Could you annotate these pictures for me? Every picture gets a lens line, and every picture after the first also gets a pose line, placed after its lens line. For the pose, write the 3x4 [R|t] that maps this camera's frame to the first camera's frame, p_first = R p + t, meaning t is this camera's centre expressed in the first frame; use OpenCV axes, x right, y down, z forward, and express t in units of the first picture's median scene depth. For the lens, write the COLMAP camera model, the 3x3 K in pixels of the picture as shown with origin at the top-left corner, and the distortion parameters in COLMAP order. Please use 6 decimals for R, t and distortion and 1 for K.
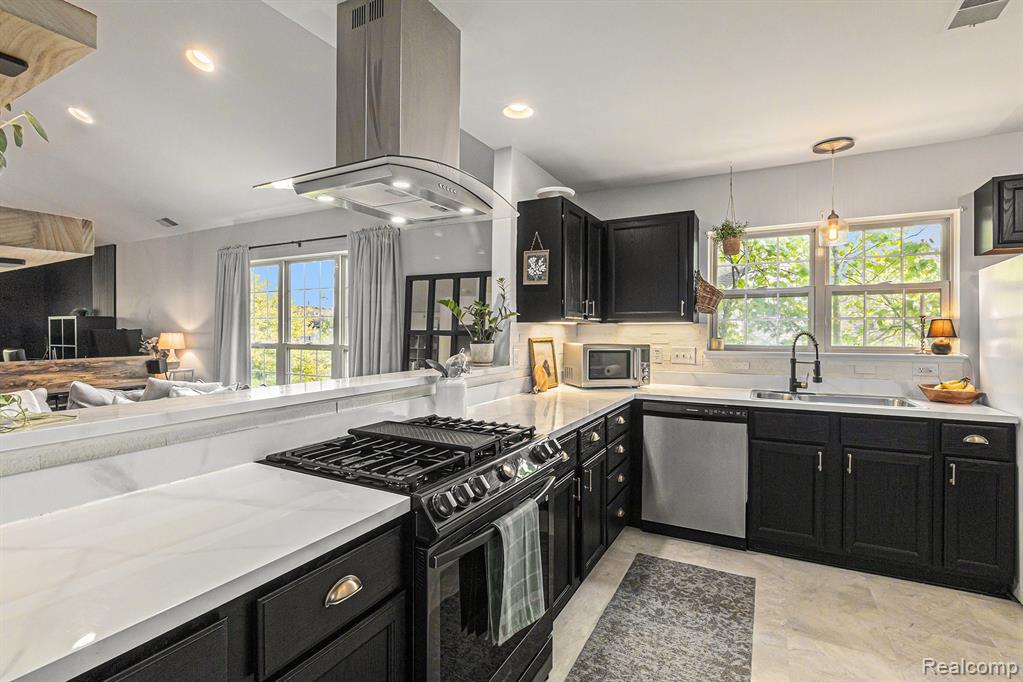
lens RADIAL K [[476.1, 0, 508.2], [0, 476.1, 330.0], [0, 0, 1]] dist [-0.004200, -0.001114]
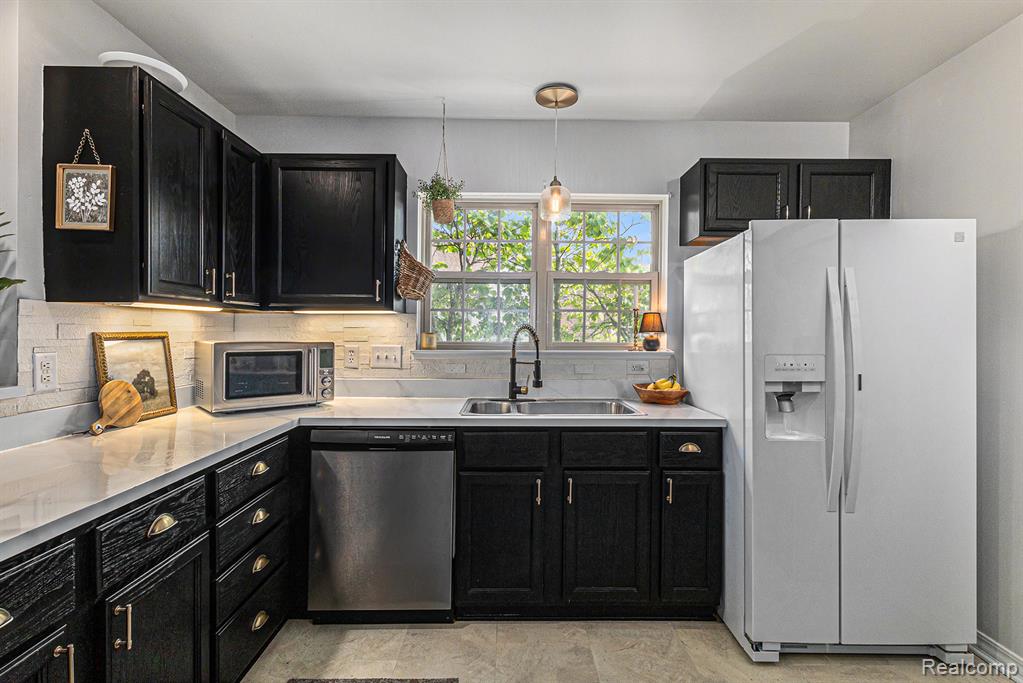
lens RADIAL K [[477.9, 0, 509.6], [0, 477.9, 337.4], [0, 0, 1]] dist [0.003140, 0.000255]
pose [[0.874801, -0.002296, 0.484477, 0.206990], [-0.006856, 0.999830, 0.017116, 0.011114], [-0.484434, -0.018295, 0.874637, 0.301103]]
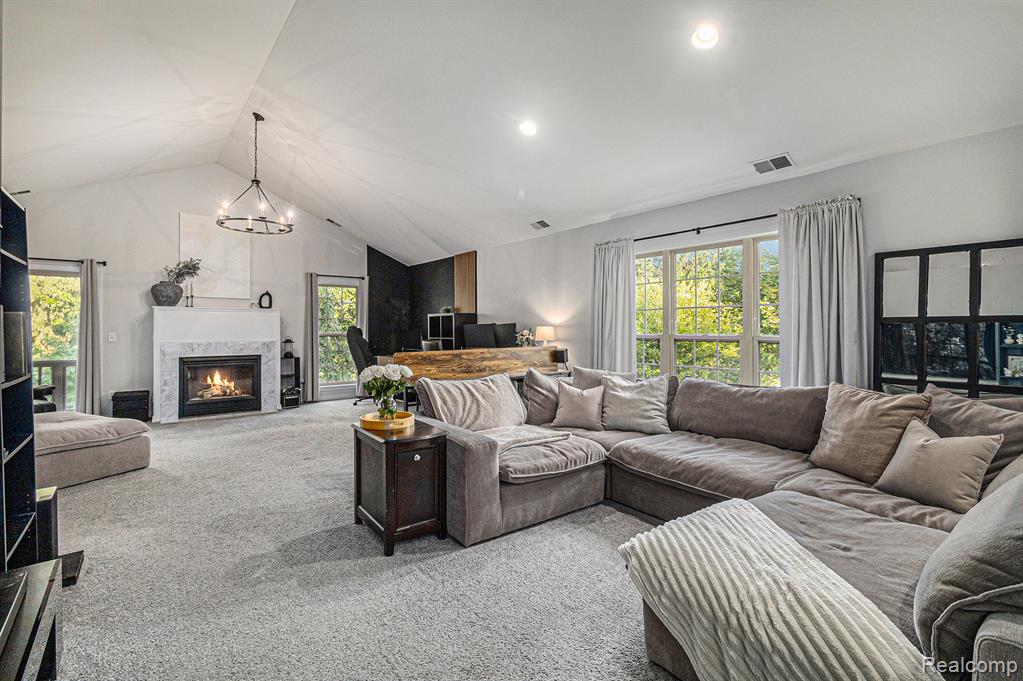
lens RADIAL K [[473.9, 0, 511.4], [0, 473.9, 324.8], [0, 0, 1]] dist [0.002158, 0.000469]
pose [[0.916955, -0.009229, -0.398884, -0.627187], [0.006227, 0.999942, -0.008821, 0.022029], [0.398942, 0.005605, 0.916959, -0.040177]]
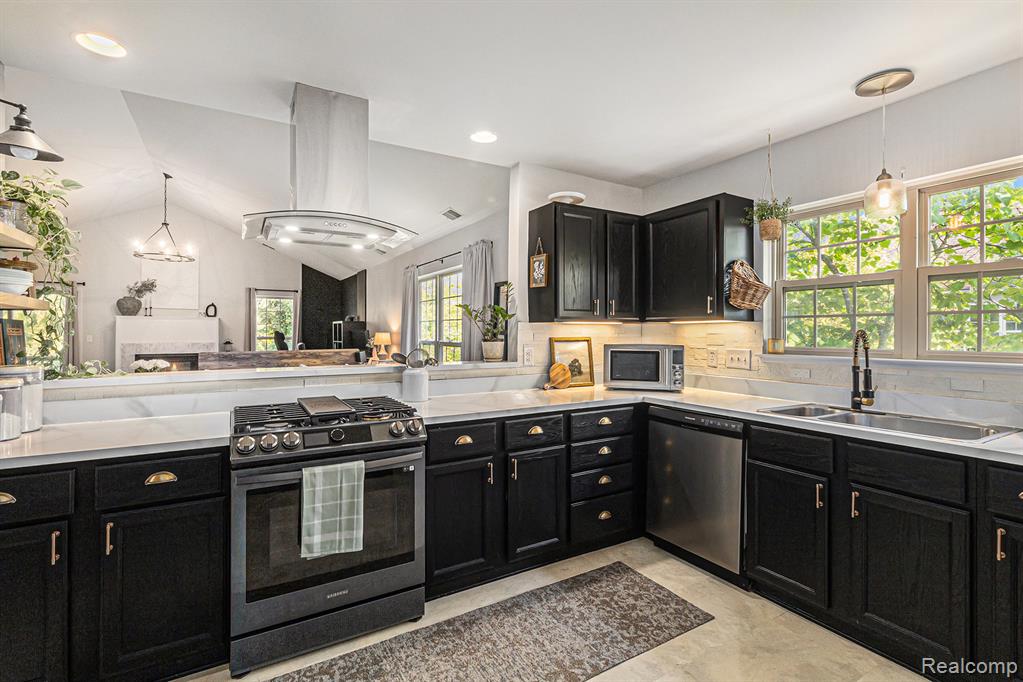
lens RADIAL K [[473.9, 0, 511.4], [0, 473.9, 325.3], [0, 0, 1]] dist [0.002158, 0.000469]
pose [[0.858265, -0.007092, -0.513158, 0.539484], [0.000635, 0.999918, -0.012757, 0.004010], [0.513207, 0.010623, 0.858199, 0.055194]]
